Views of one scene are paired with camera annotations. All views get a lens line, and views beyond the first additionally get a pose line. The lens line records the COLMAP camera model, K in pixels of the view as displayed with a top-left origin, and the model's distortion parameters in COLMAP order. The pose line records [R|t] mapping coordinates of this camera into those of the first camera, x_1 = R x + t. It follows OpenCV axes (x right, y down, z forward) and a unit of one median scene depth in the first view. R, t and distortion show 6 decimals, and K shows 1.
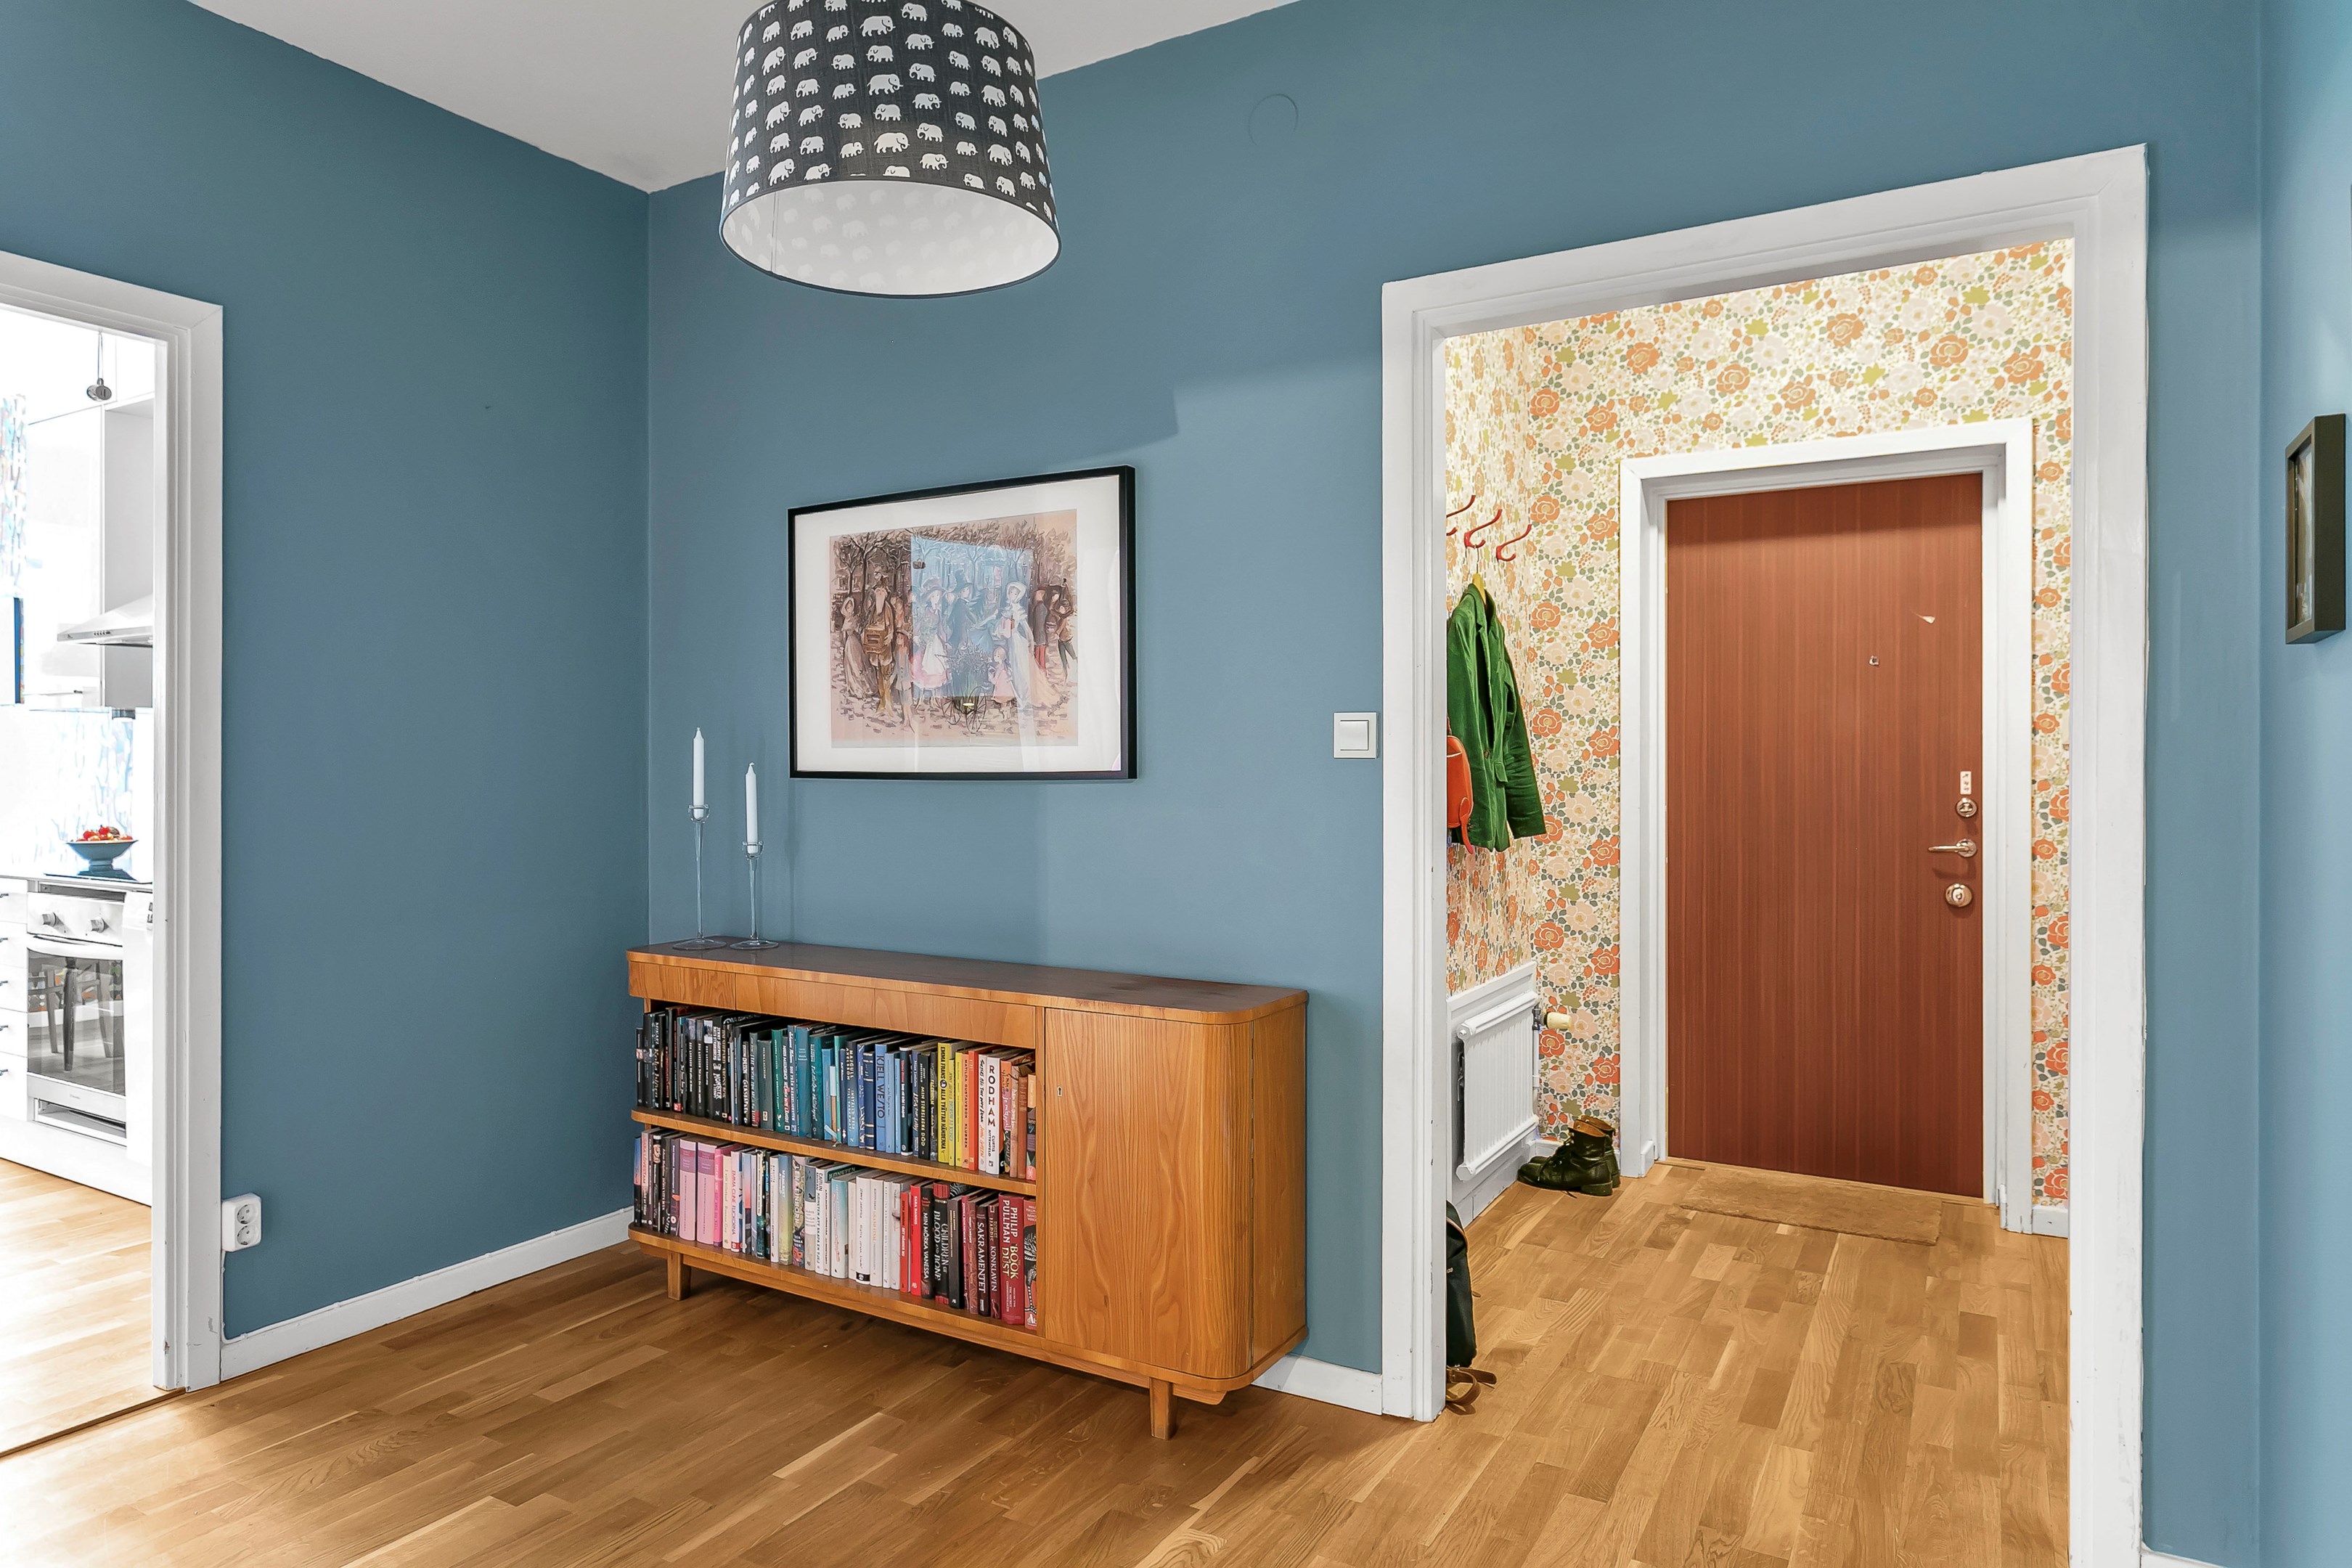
lens RADIAL K [[1424.0, 0, 1165.7], [0, 1424.0, 763.9], [0, 0, 1]] dist [0.002933, 0.001498]
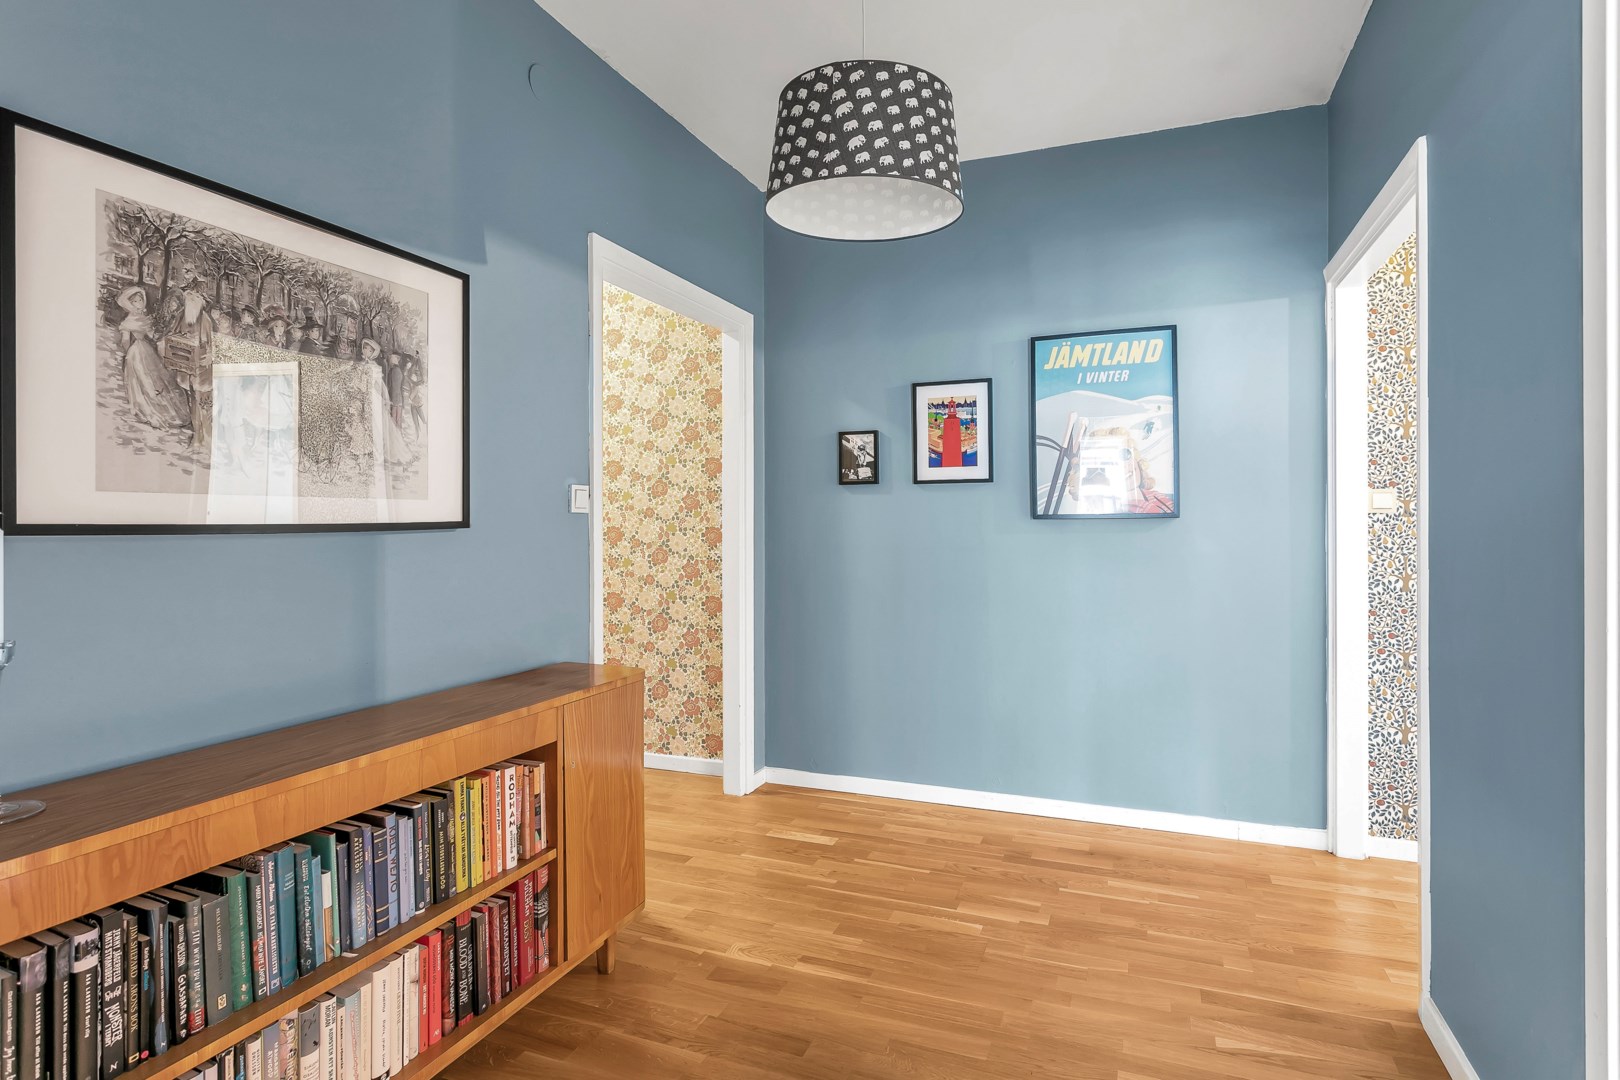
lens RADIAL K [[836.8, 0, 802.8], [0, 836.8, 516.9], [0, 0, 1]] dist [0.002966, 0.001562]
pose [[-0.141028, 0.004313, 0.989996, -0.702979], [0.002026, 0.999990, -0.004068, 0.003849], [-0.990004, 0.001432, -0.141035, 0.726203]]
